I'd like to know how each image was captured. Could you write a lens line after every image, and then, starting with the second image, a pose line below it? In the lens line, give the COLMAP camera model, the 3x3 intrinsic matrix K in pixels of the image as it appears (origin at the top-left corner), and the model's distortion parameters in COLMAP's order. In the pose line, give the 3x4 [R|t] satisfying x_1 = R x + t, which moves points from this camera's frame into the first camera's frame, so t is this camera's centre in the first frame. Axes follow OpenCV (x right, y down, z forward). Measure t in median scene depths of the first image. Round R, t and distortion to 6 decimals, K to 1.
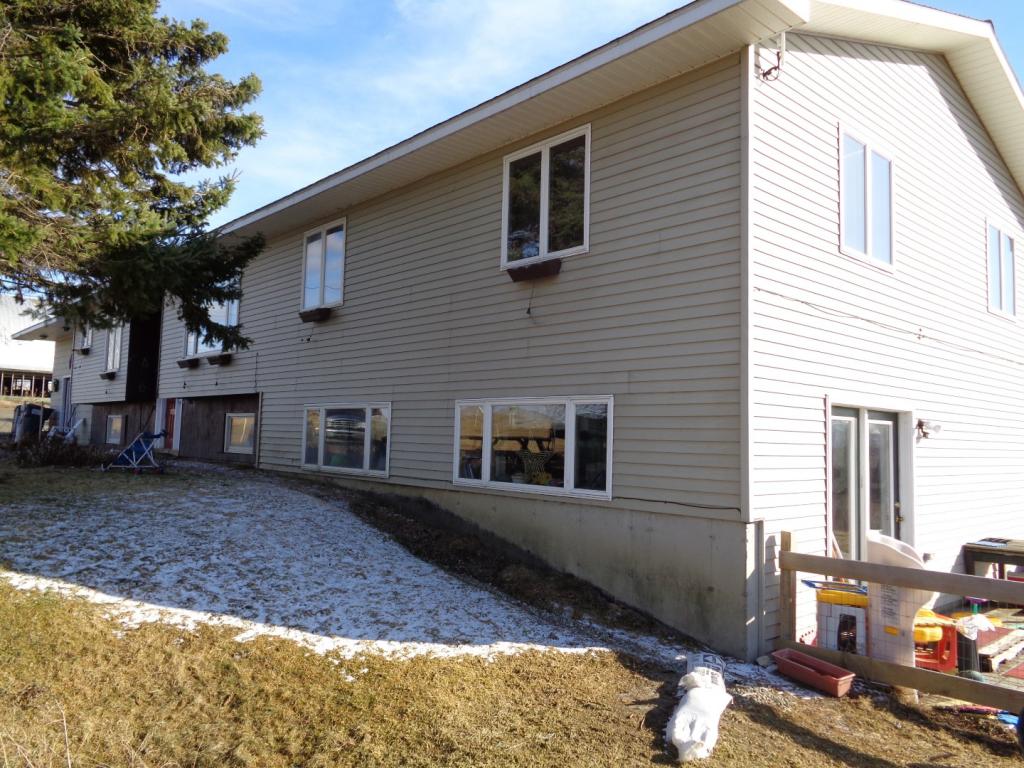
lens RADIAL K [[759.6, 0, 512.0], [0, 759.6, 384.0], [0, 0, 1]] dist [0.025873, 0.005355]
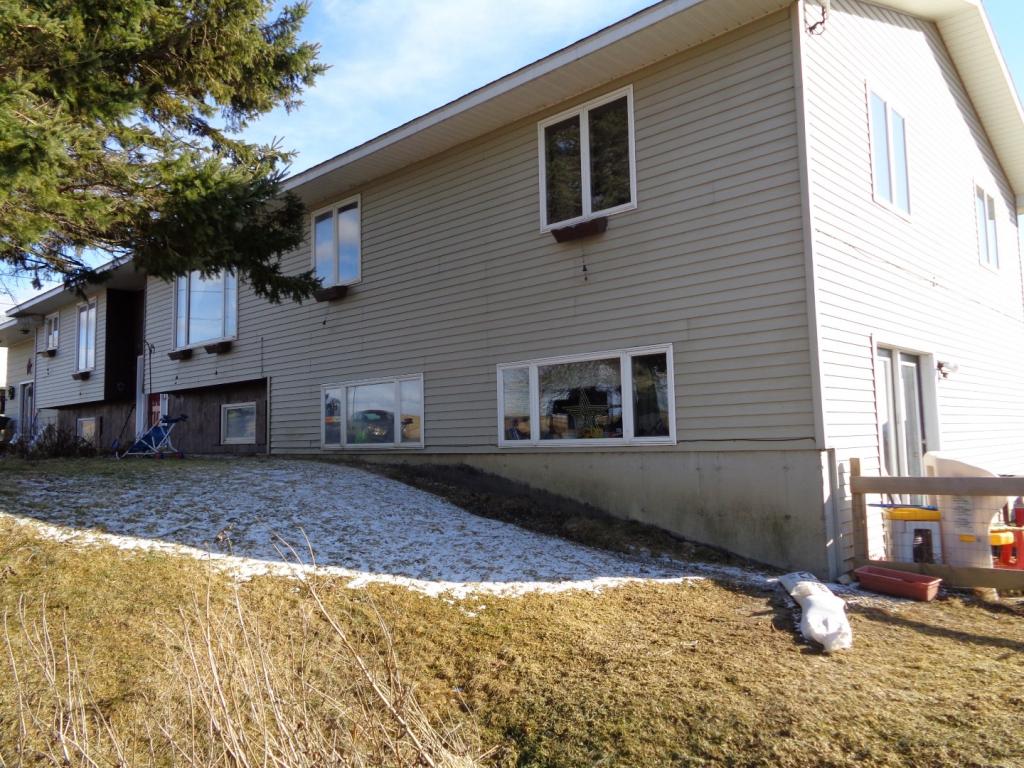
lens RADIAL K [[759.6, 0, 512.0], [0, 759.6, 384.0], [0, 0, 1]] dist [0.025873, 0.005355]
pose [[0.994858, -0.042610, 0.091879, -0.189564], [0.043477, 0.999027, -0.007454, 0.071309], [-0.091472, 0.011410, 0.995742, -0.011969]]
